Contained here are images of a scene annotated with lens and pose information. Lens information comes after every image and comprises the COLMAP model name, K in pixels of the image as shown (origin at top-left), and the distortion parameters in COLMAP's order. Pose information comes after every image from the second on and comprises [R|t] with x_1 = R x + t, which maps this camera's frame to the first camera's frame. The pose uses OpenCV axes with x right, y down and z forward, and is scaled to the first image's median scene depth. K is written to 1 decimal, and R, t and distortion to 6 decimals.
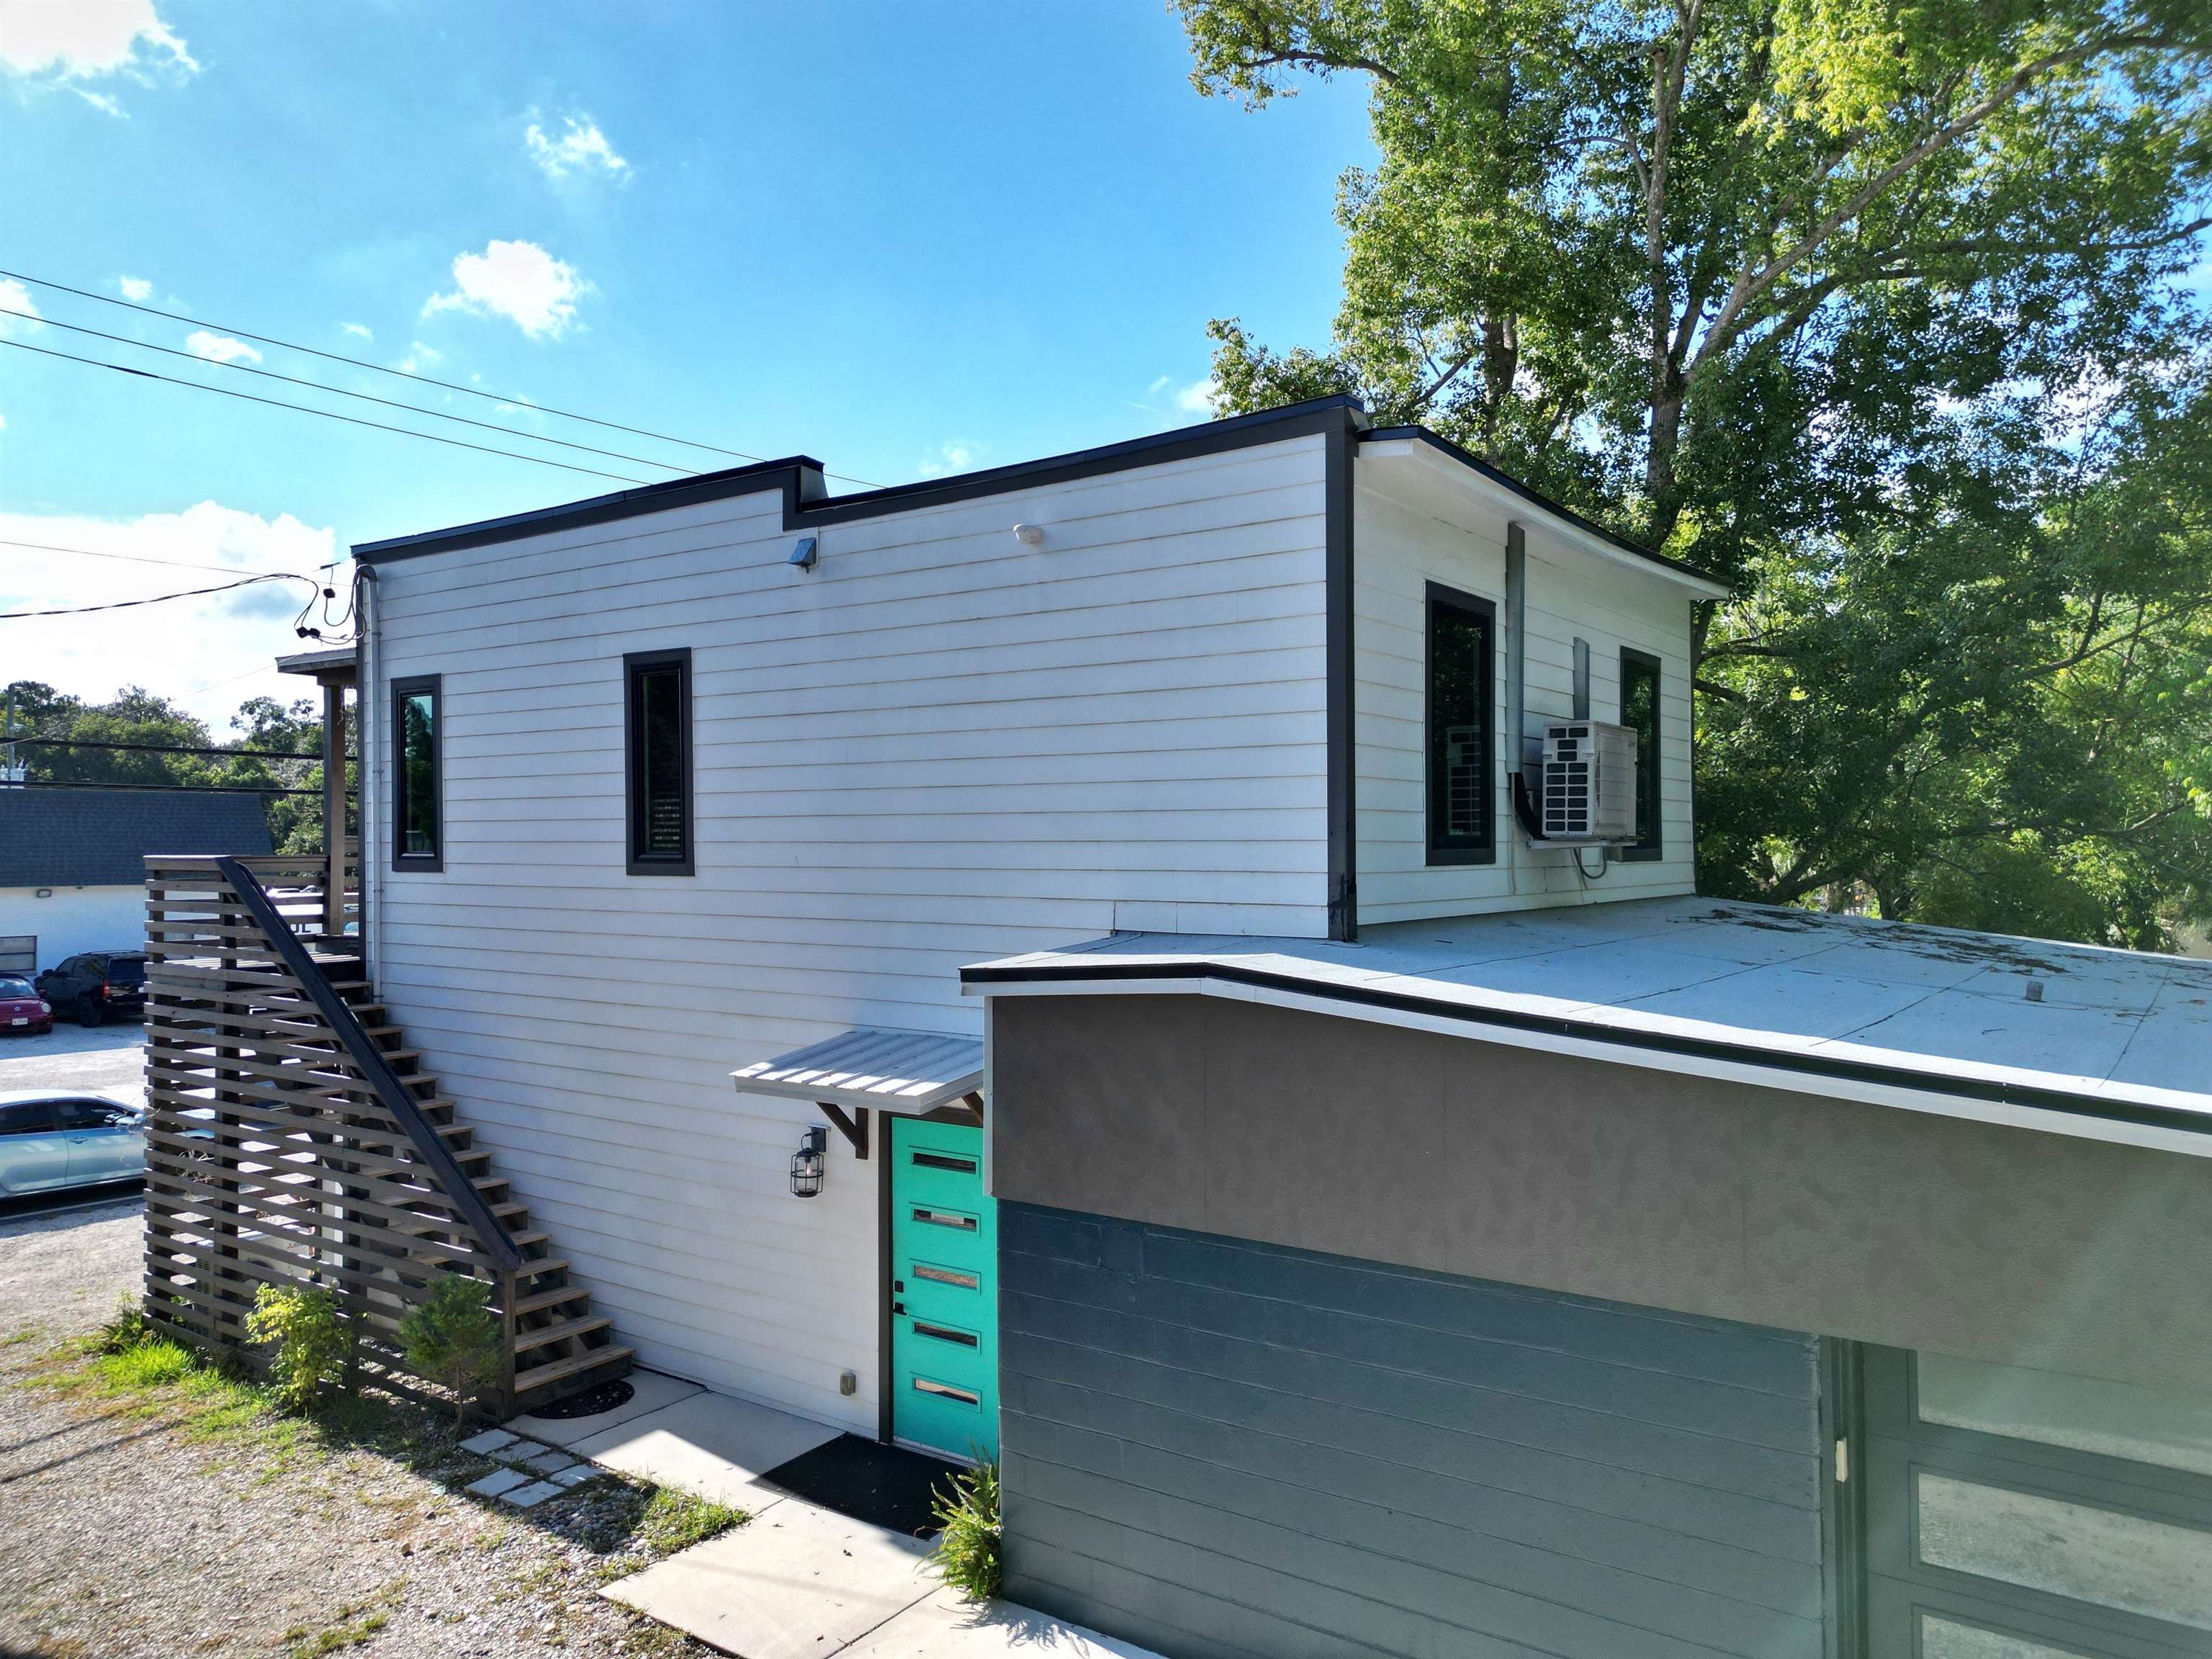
lens RADIAL K [[1558.6, 0, 1106.0], [0, 1558.6, 829.5], [0, 0, 1]] dist [0.056356, -0.063330]
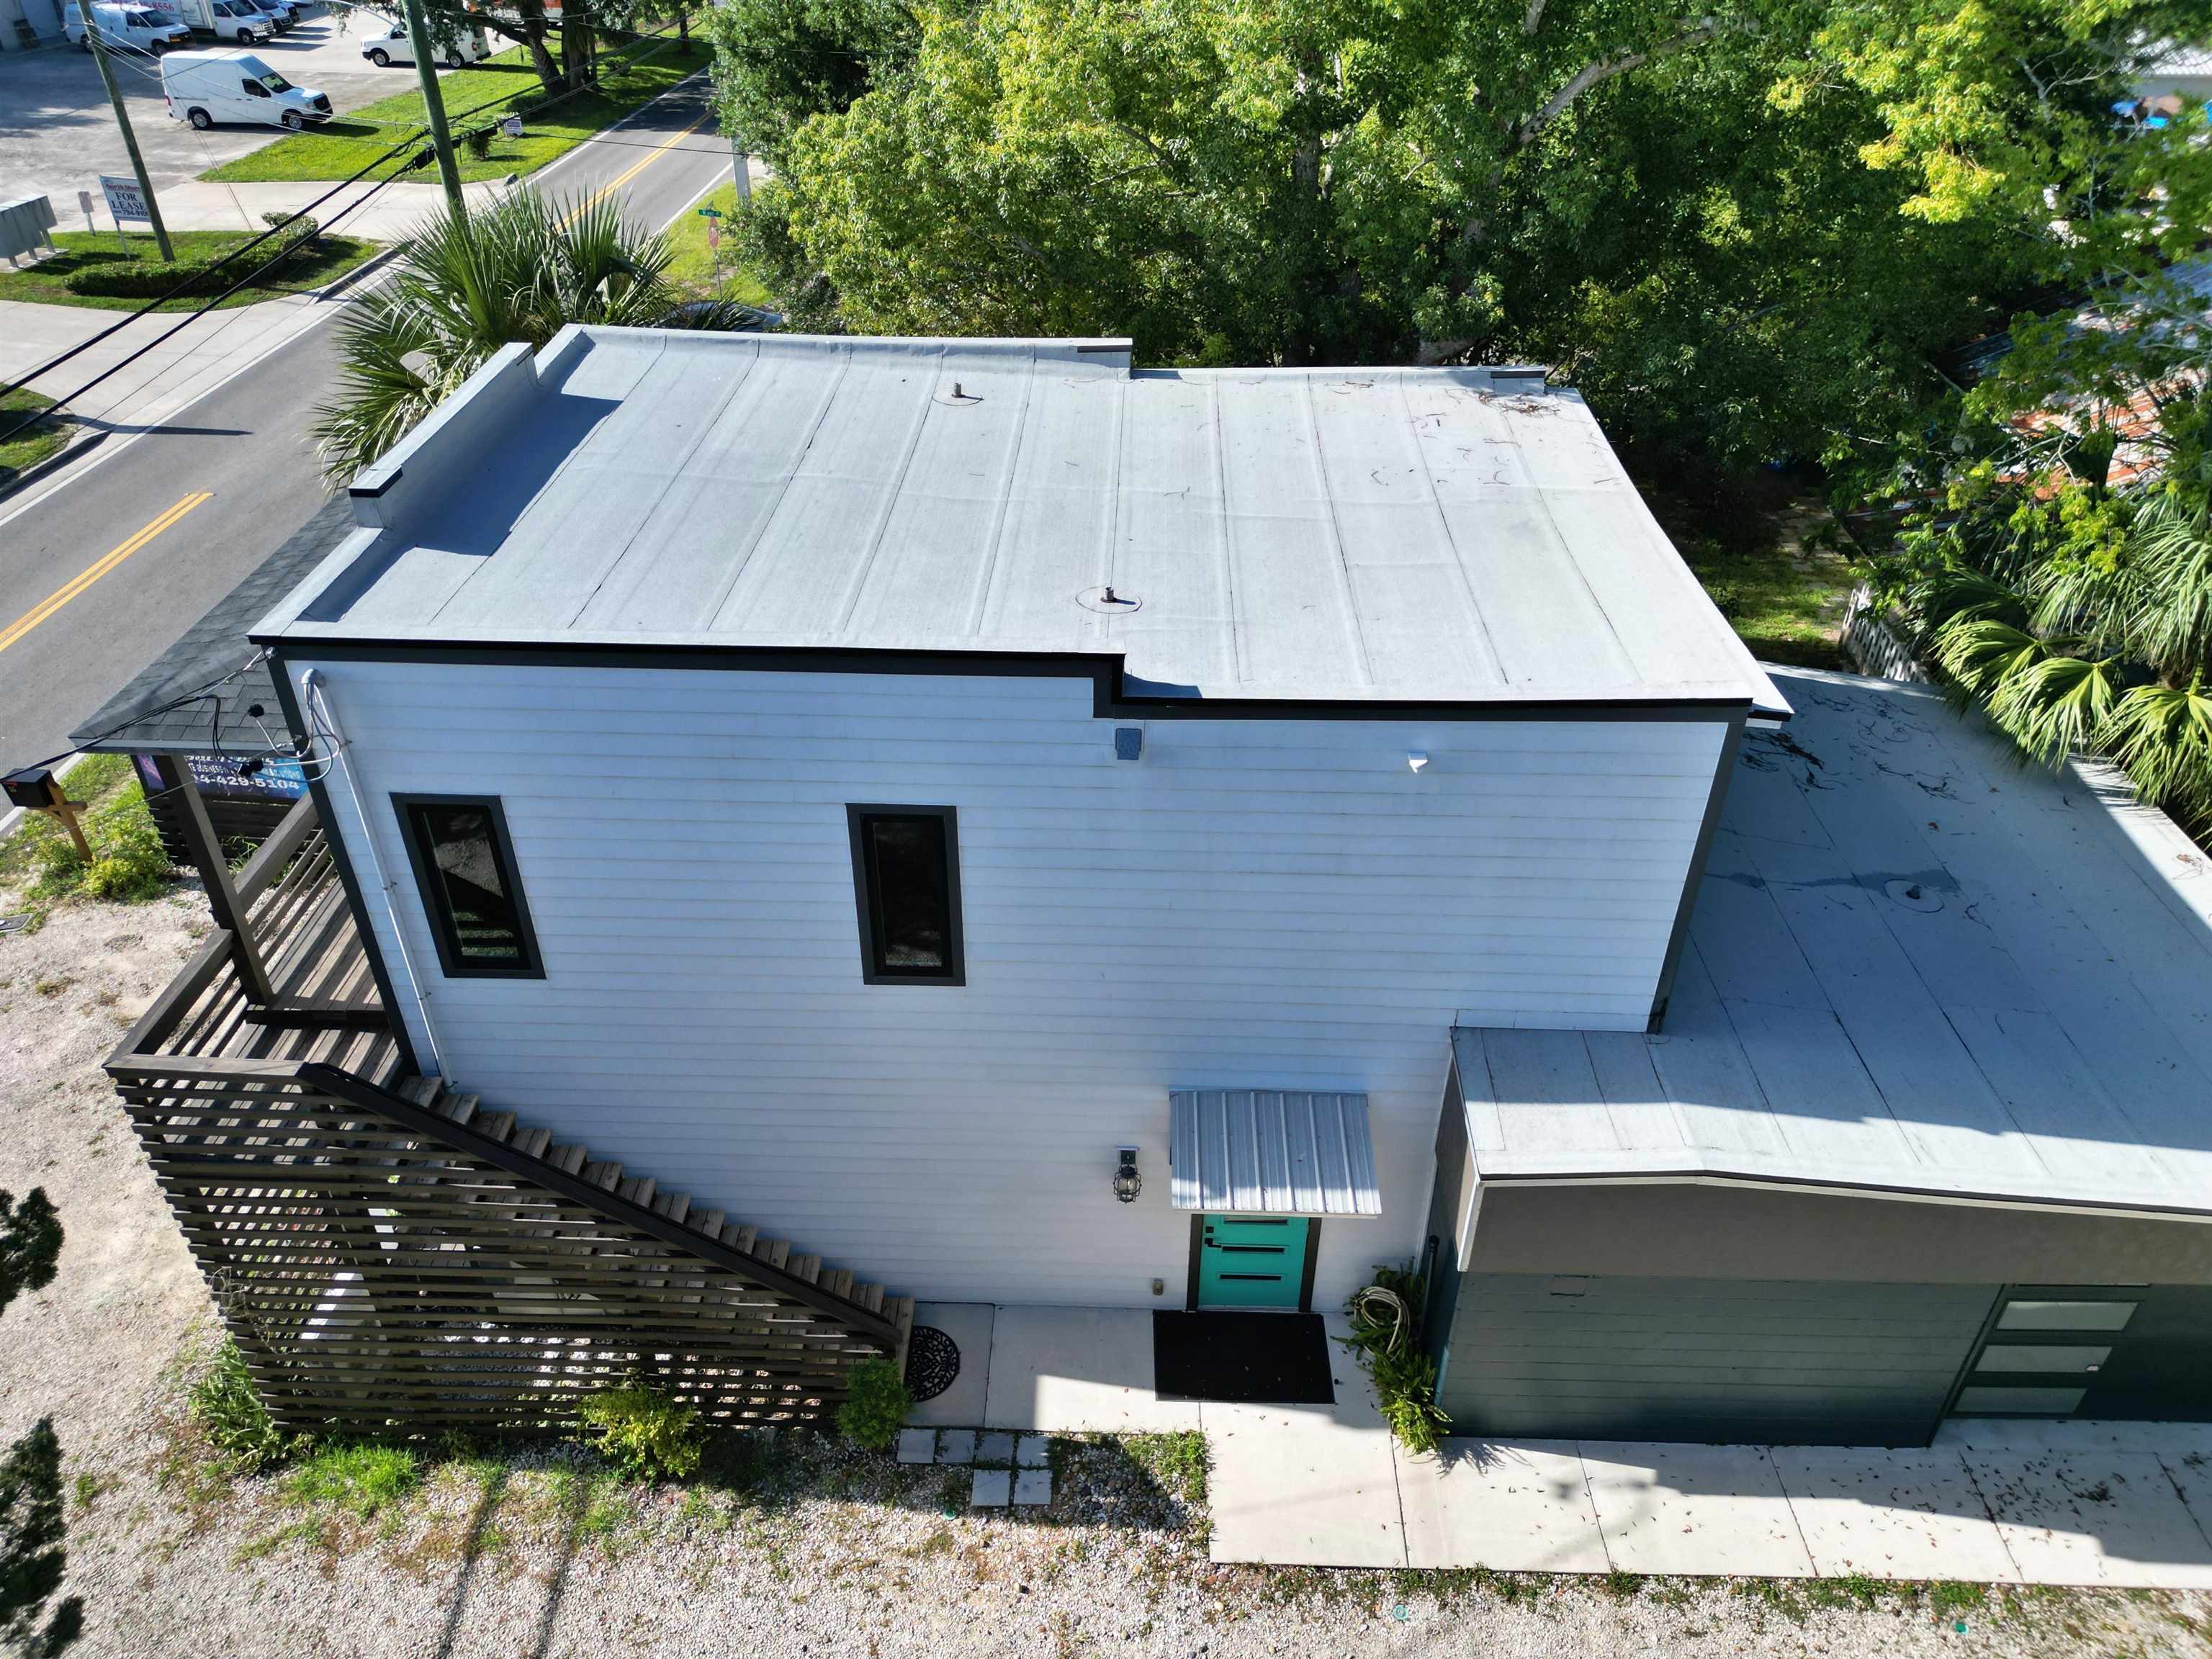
lens RADIAL K [[1564.2, 0, 1088.9], [0, 1564.2, 829.1], [0, 0, 1]] dist [0.054894, -0.051490]
pose [[0.829928, -0.310231, 0.463656, -0.684714], [-0.010941, 0.821905, 0.569519, -0.690267], [-0.557764, -0.477732, 0.678728, 0.316681]]
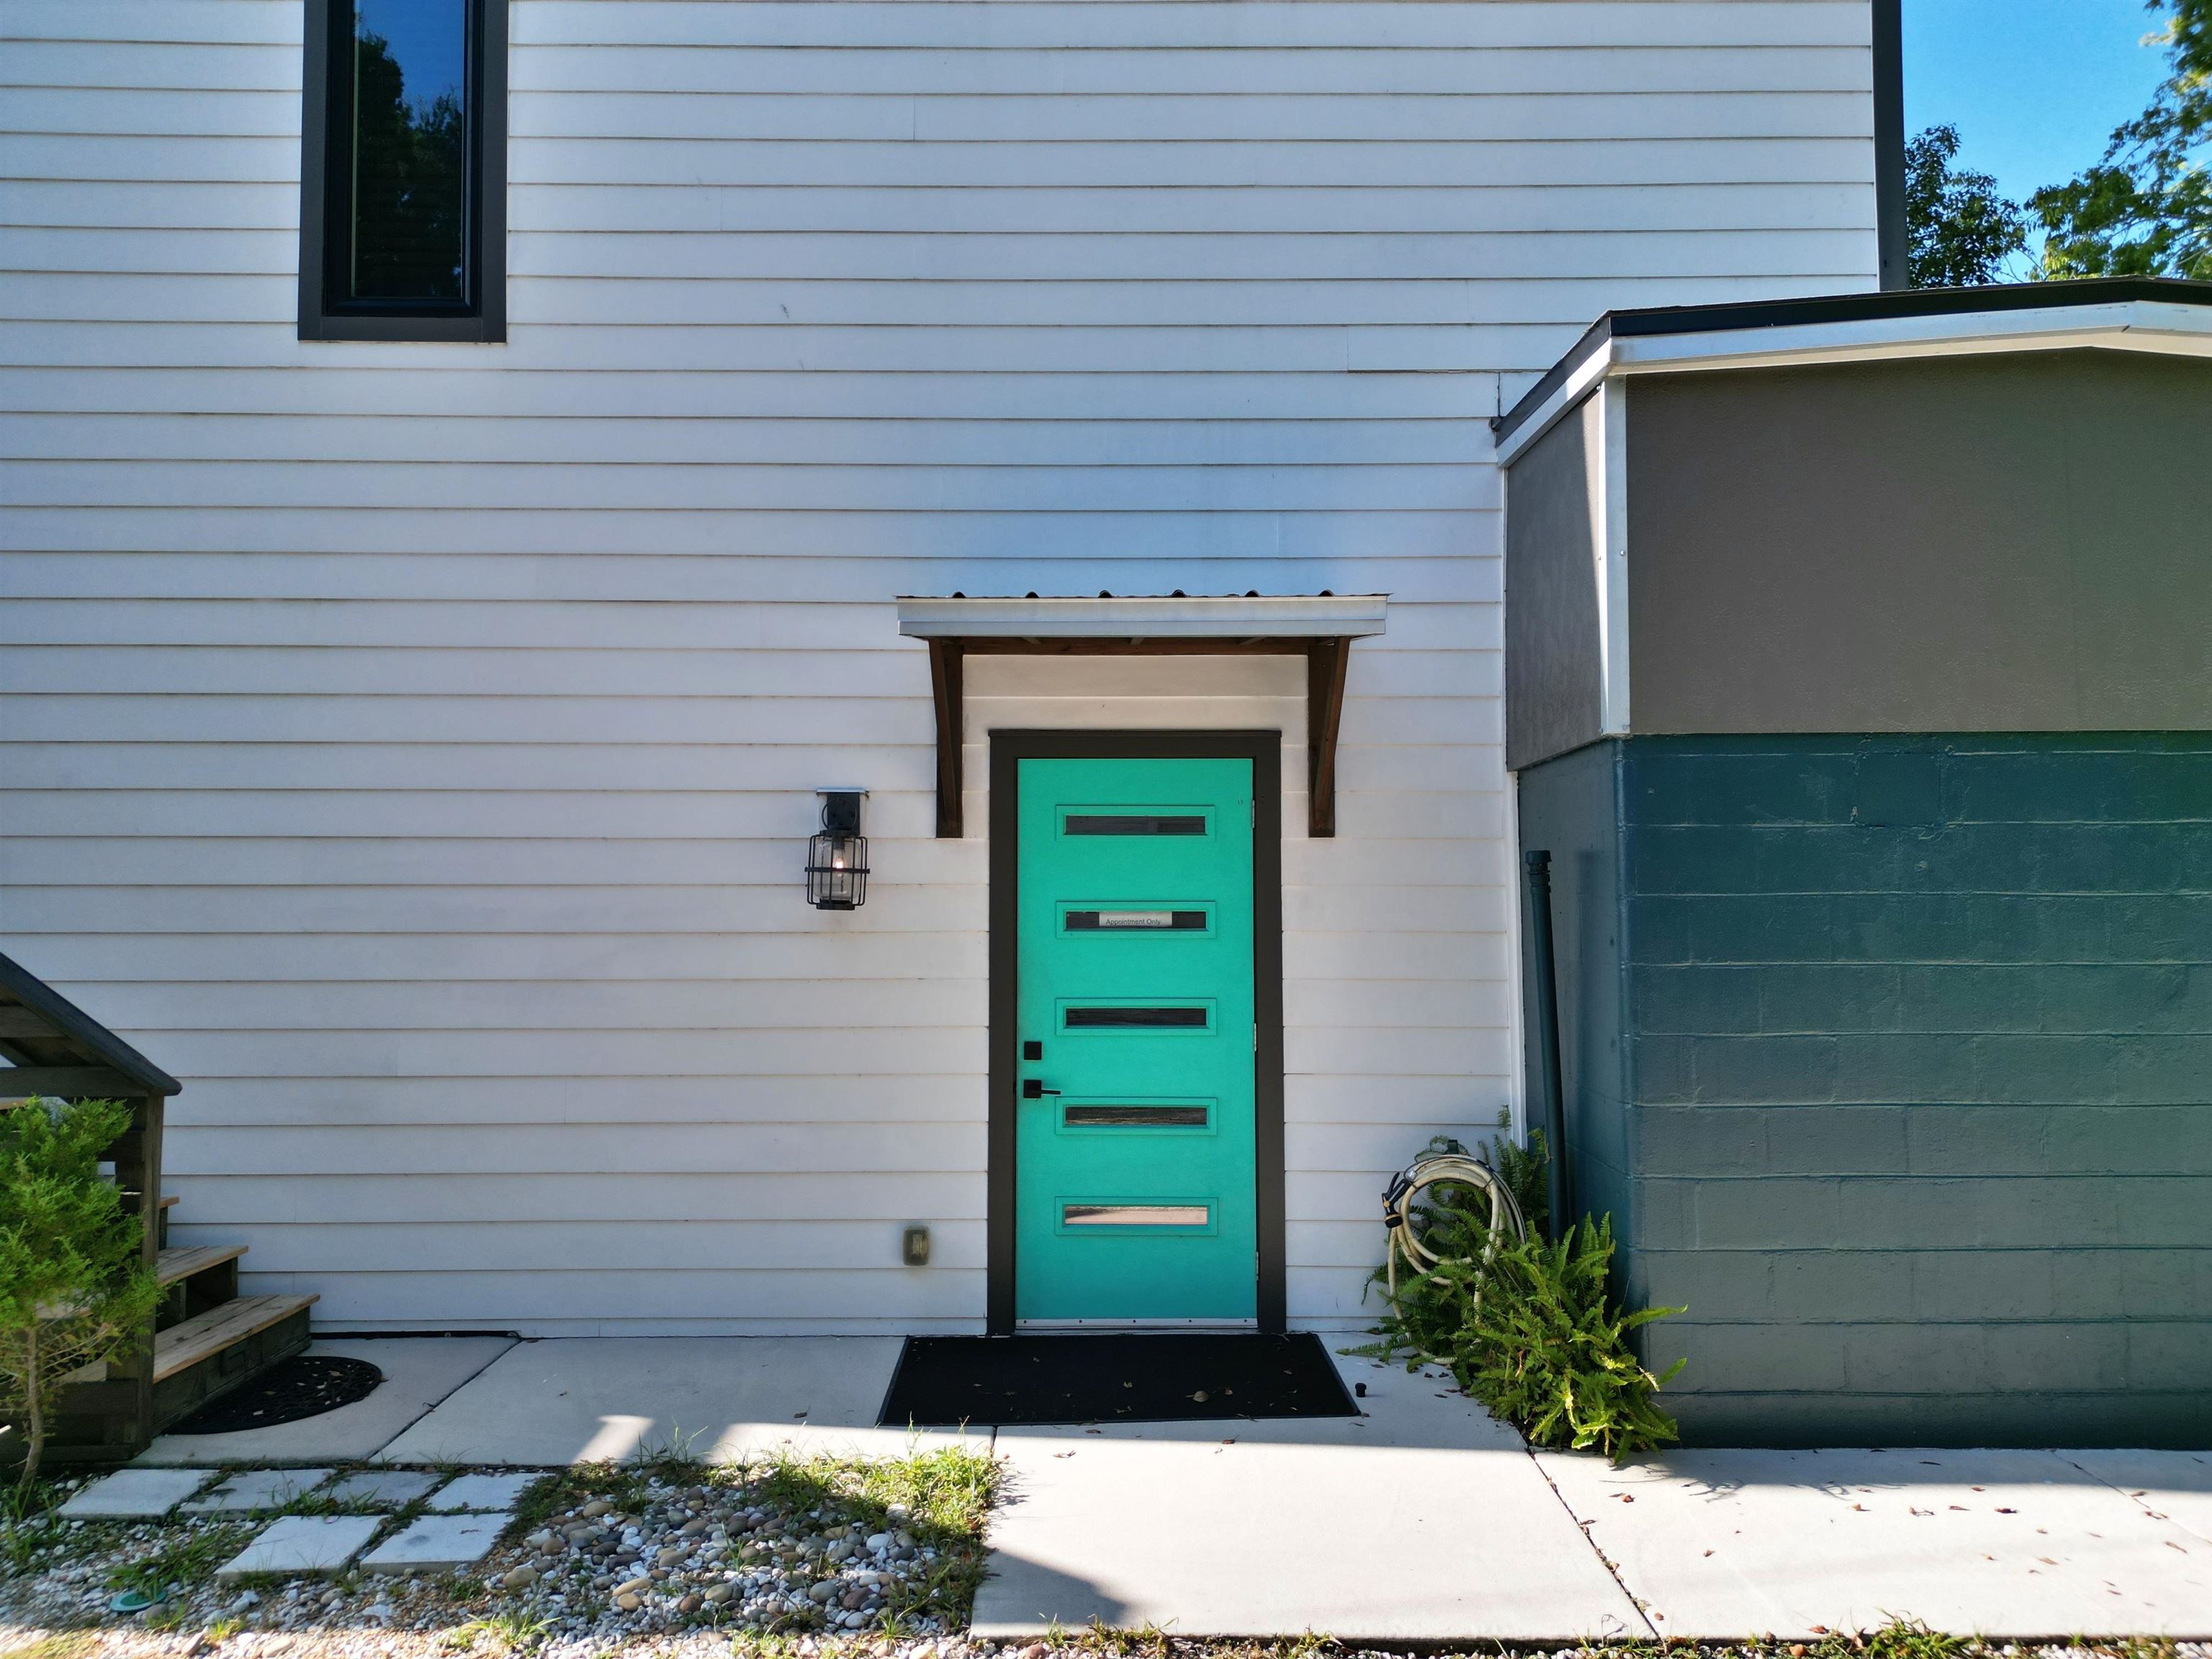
lens RADIAL K [[1566.7, 0, 1106.0], [0, 1566.7, 829.5], [0, 0, 1]] dist [0.101631, -0.105748]
pose [[0.814250, 0.033565, 0.579543, -0.425979], [-0.006745, 0.998807, -0.048370, 0.228318], [-0.580475, 0.035476, 0.813505, 0.492732]]
